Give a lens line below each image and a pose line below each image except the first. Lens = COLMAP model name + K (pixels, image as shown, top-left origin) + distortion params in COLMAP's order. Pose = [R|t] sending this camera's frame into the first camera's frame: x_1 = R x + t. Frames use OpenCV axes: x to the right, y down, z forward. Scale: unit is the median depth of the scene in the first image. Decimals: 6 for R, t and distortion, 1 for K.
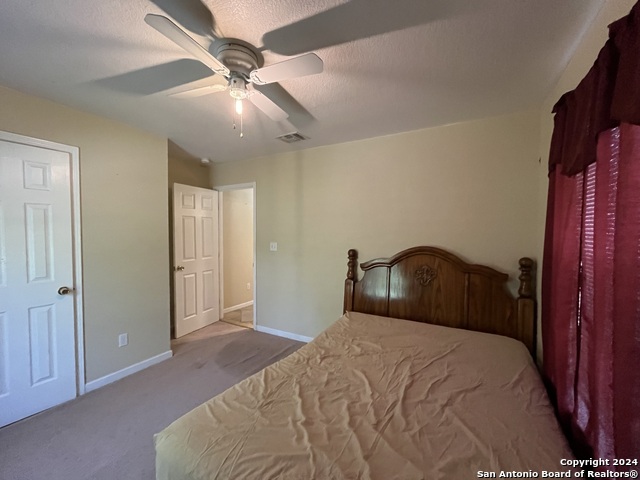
lens RADIAL K [[260.1, 0, 322.6], [0, 260.1, 242.5], [0, 0, 1]] dist [-0.003813, -0.000128]
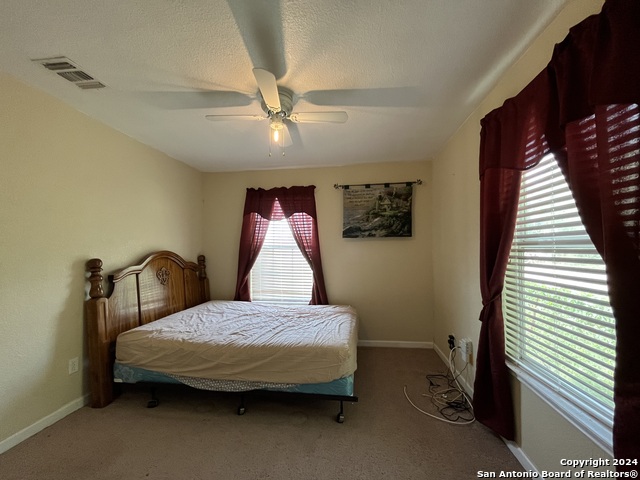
lens RADIAL K [[260.1, 0, 322.4], [0, 260.1, 243.1], [0, 0, 1]] dist [-0.003813, -0.000128]
pose [[-0.367779, 0.006234, 0.929893, -0.967833], [0.017216, 0.999852, 0.000106, -0.008960], [-0.929754, 0.016048, -0.367831, 0.775854]]
